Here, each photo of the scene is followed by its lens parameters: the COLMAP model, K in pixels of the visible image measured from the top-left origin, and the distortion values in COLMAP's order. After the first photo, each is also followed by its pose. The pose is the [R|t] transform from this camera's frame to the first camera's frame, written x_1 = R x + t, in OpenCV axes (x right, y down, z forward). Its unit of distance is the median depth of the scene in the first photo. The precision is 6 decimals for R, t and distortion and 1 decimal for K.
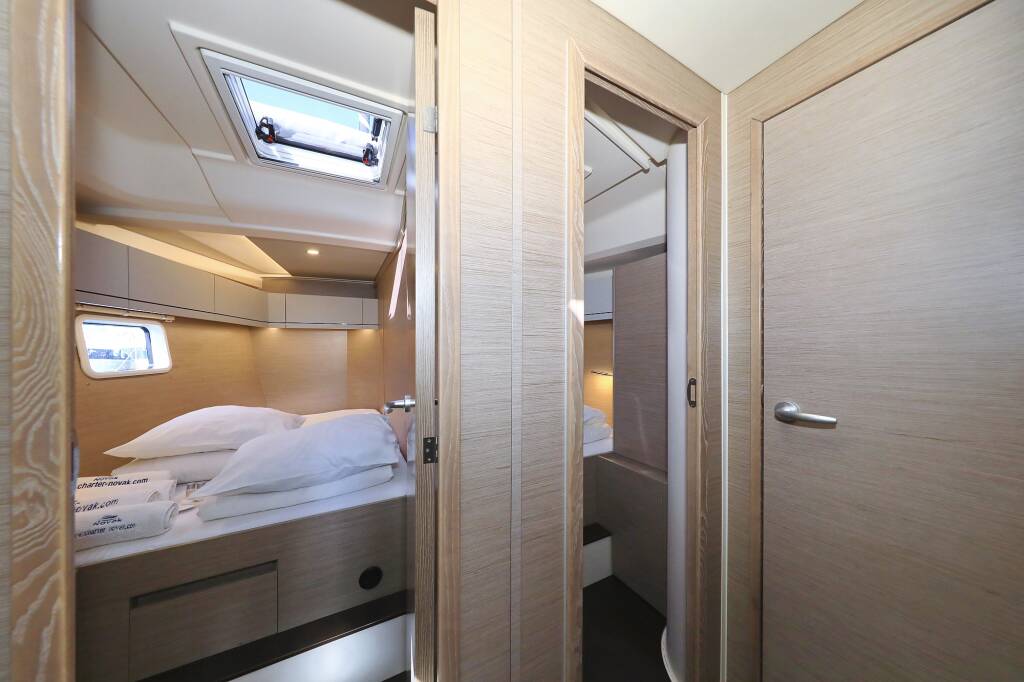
lens RADIAL K [[323.7, 0, 515.3], [0, 323.7, 342.8], [0, 0, 1]] dist [-0.000499, -0.000171]
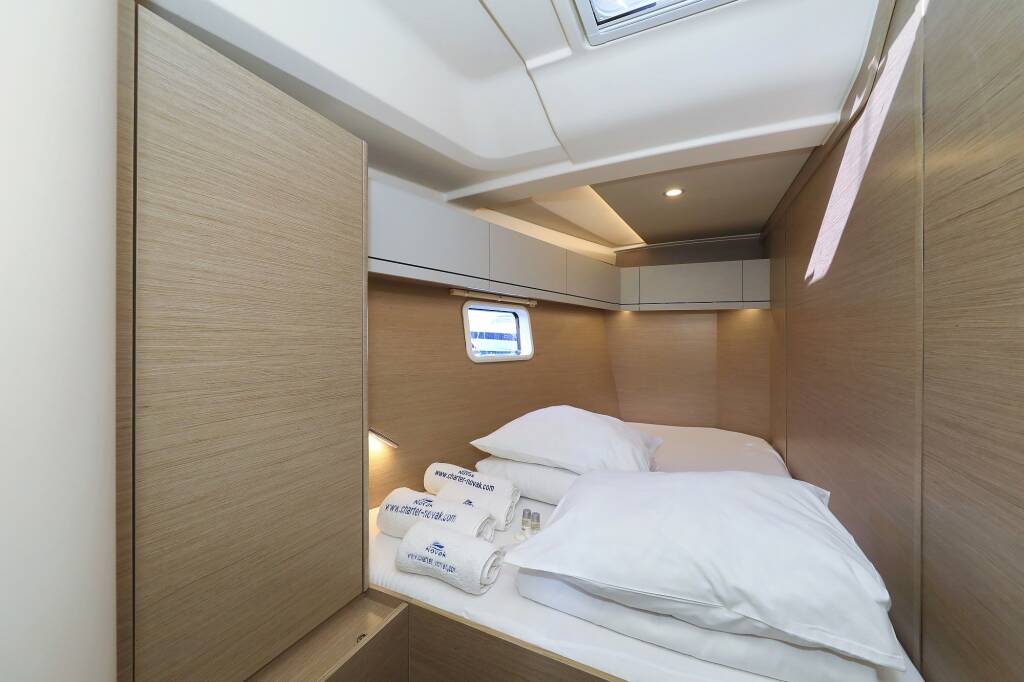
lens RADIAL K [[380.9, 0, 510.0], [0, 380.9, 331.3], [0, 0, 1]] dist [0.001768, 0.000059]
pose [[0.580212, 0.007191, -0.814434, -0.203338], [-0.007561, 0.999965, 0.003443, 0.005206], [0.814430, 0.004161, 0.580246, 0.306982]]
